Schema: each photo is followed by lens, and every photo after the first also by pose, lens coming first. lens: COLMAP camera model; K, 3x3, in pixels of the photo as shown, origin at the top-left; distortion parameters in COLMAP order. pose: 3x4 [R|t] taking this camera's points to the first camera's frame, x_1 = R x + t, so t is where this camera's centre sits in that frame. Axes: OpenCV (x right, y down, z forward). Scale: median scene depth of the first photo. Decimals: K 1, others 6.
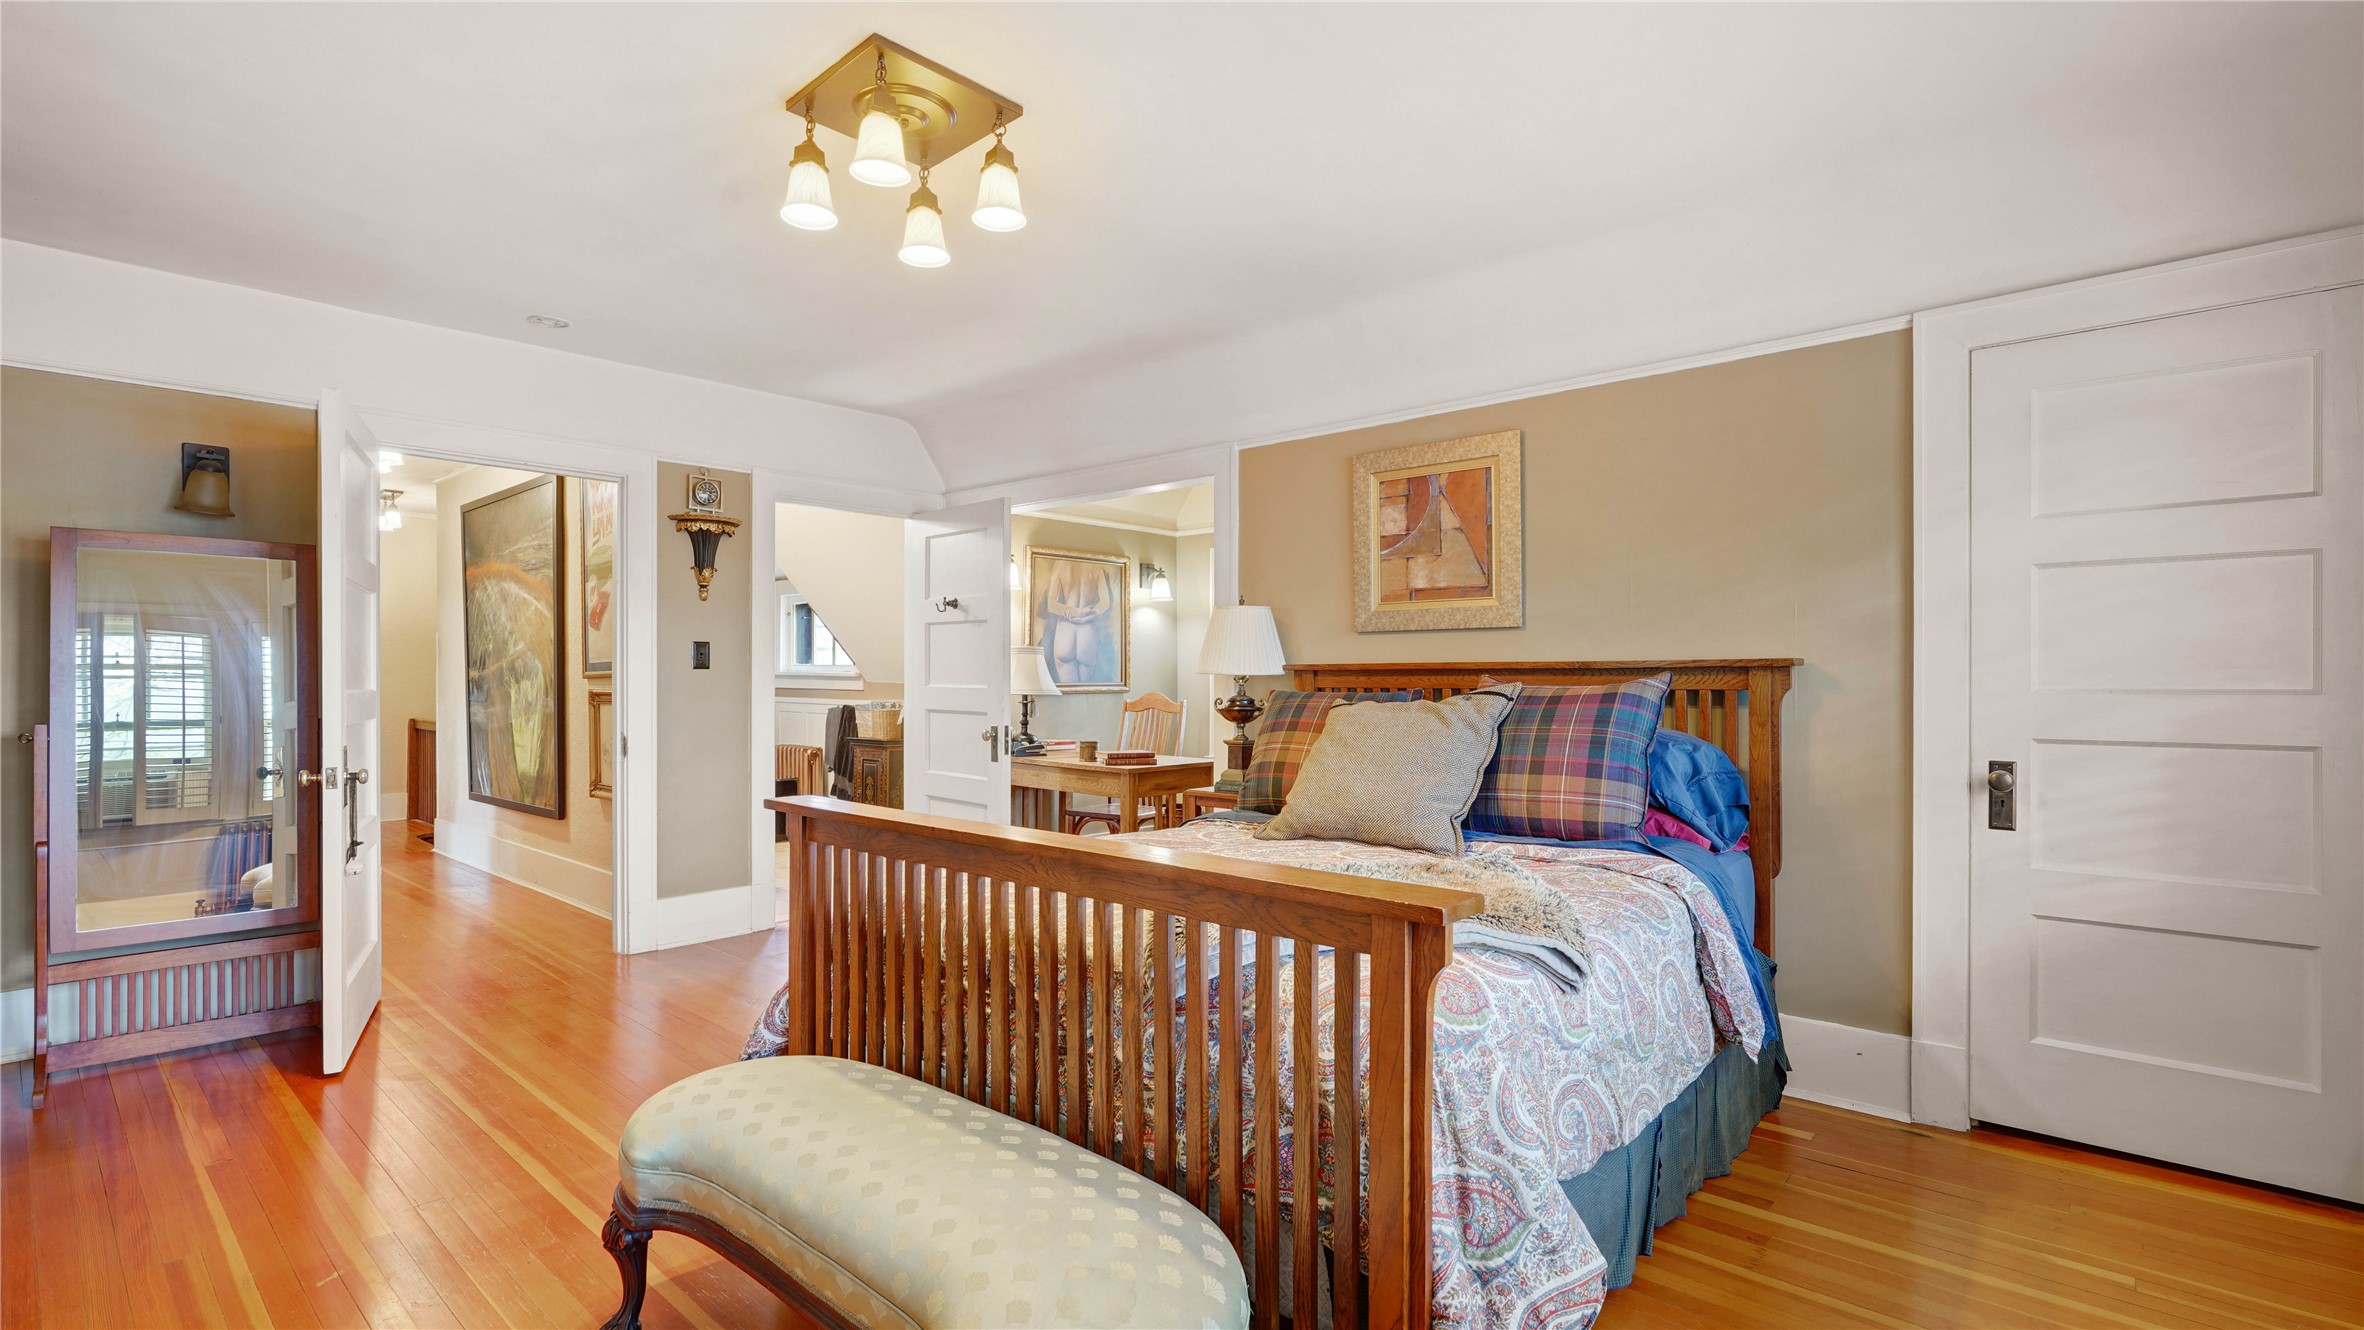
lens RADIAL K [[1091.7, 0, 1173.5], [0, 1091.7, 663.3], [0, 0, 1]] dist [0.002808, 0.001067]
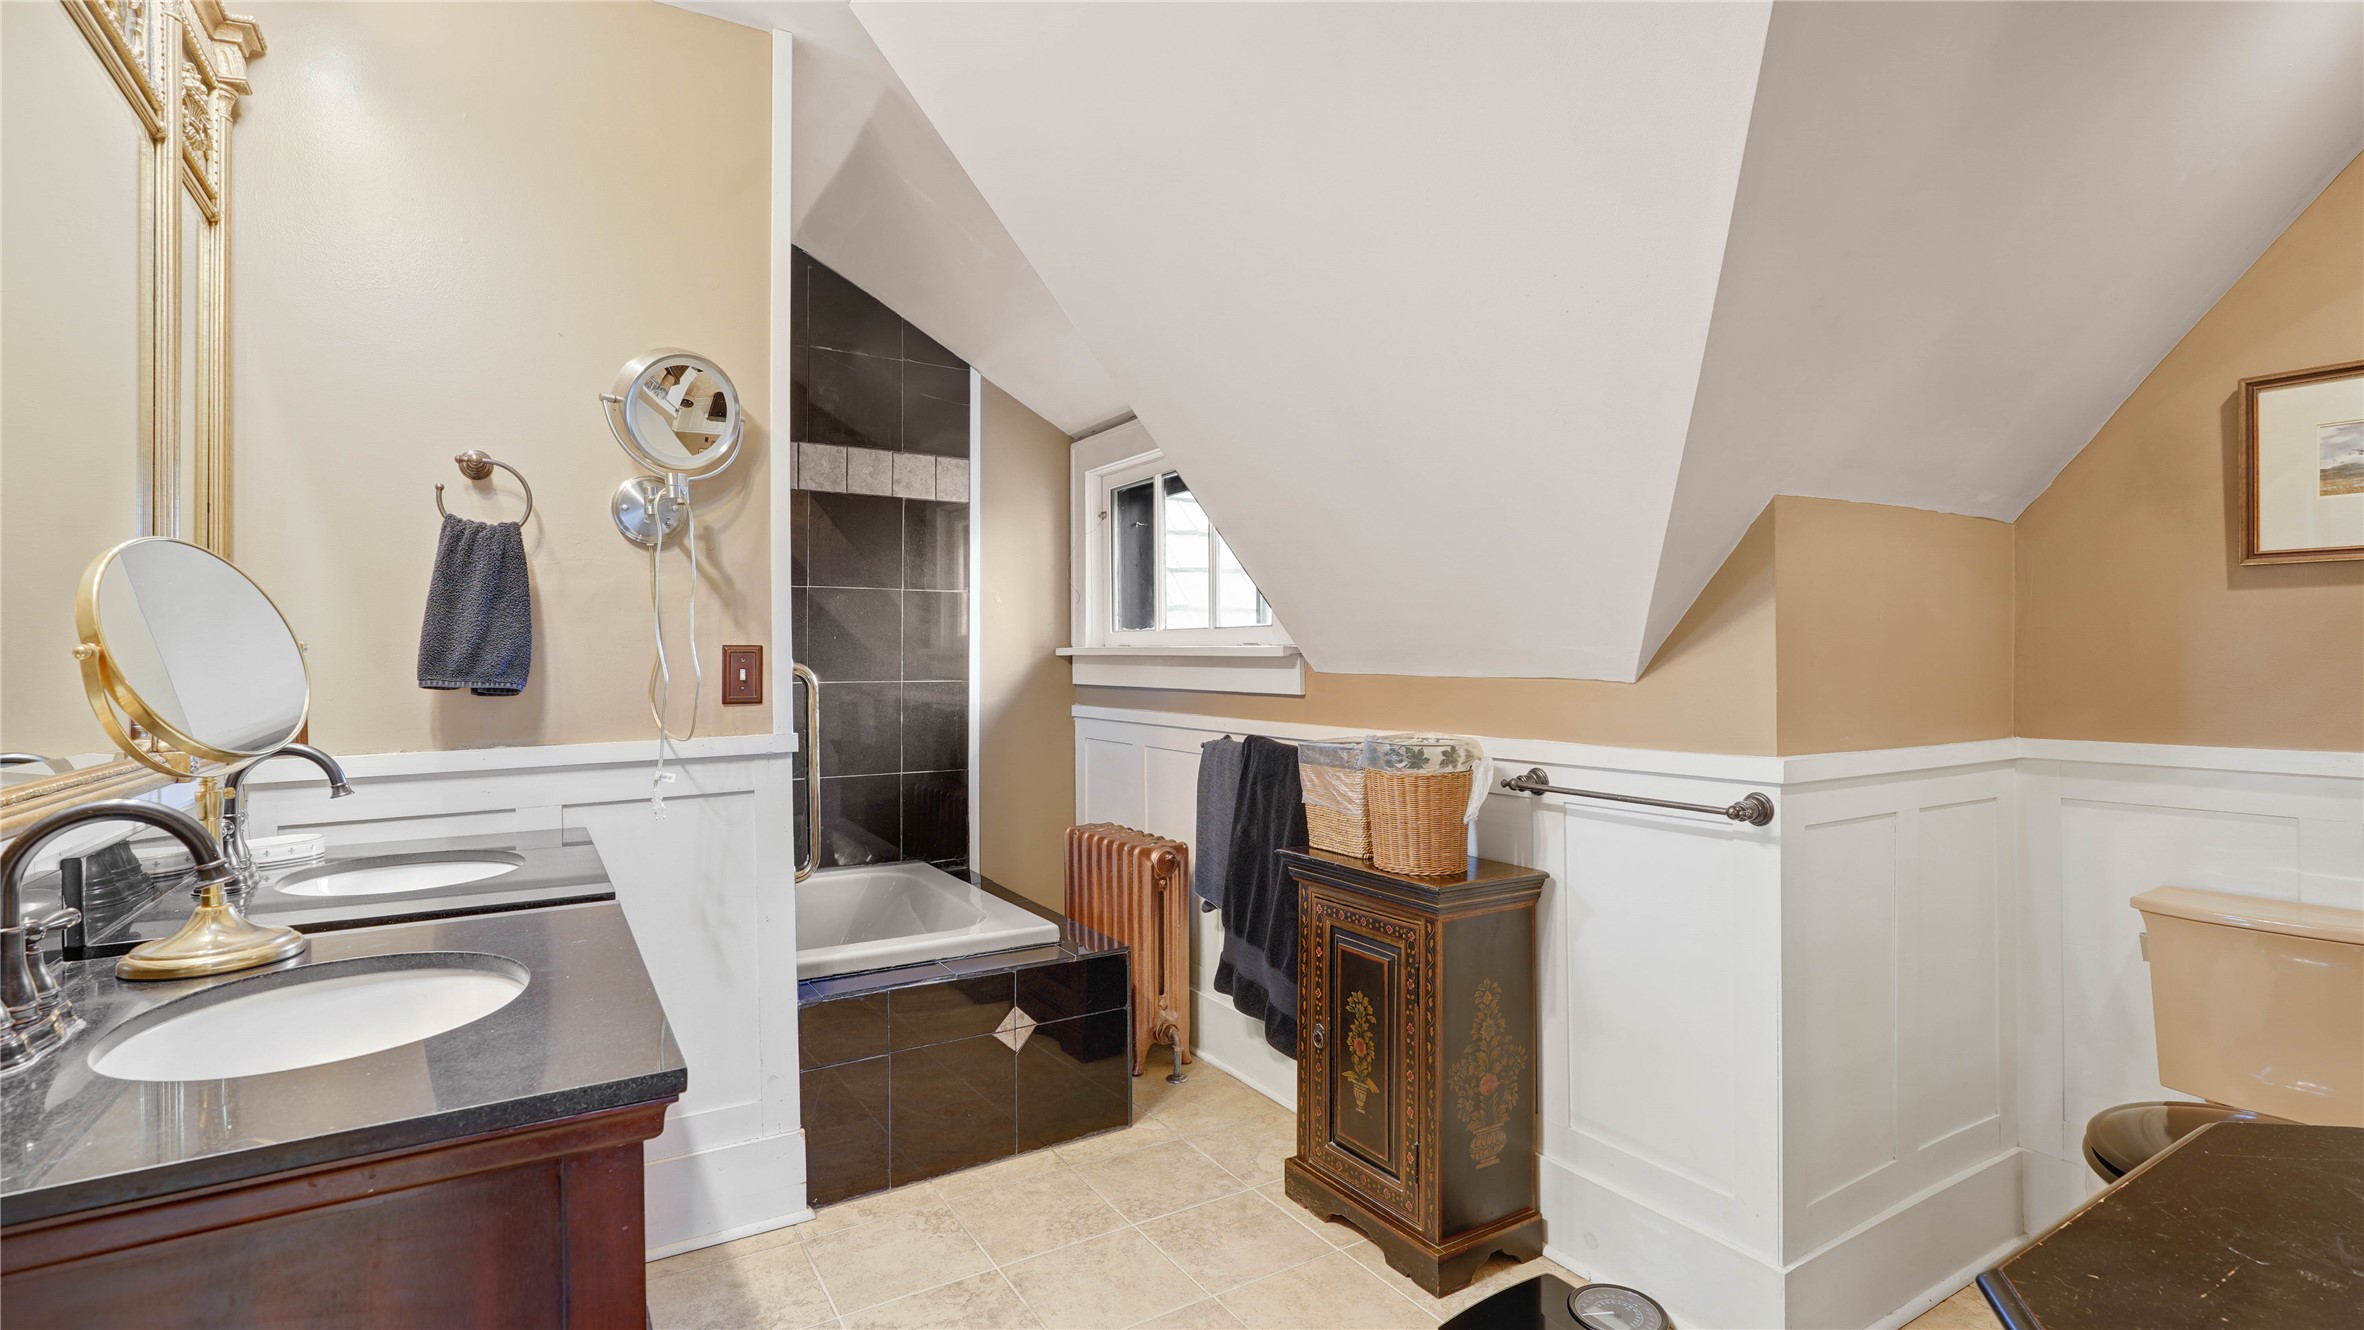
lens RADIAL K [[1091.7, 0, 1185.3], [0, 1091.7, 661.4], [0, 0, 1]] dist [0.002808, 0.001067]
pose [[0.962457, -0.013525, -0.271098, -0.226611], [0.017976, 0.999741, 0.013943, 0.009075], [0.270839, -0.018292, 0.962451, 0.658561]]
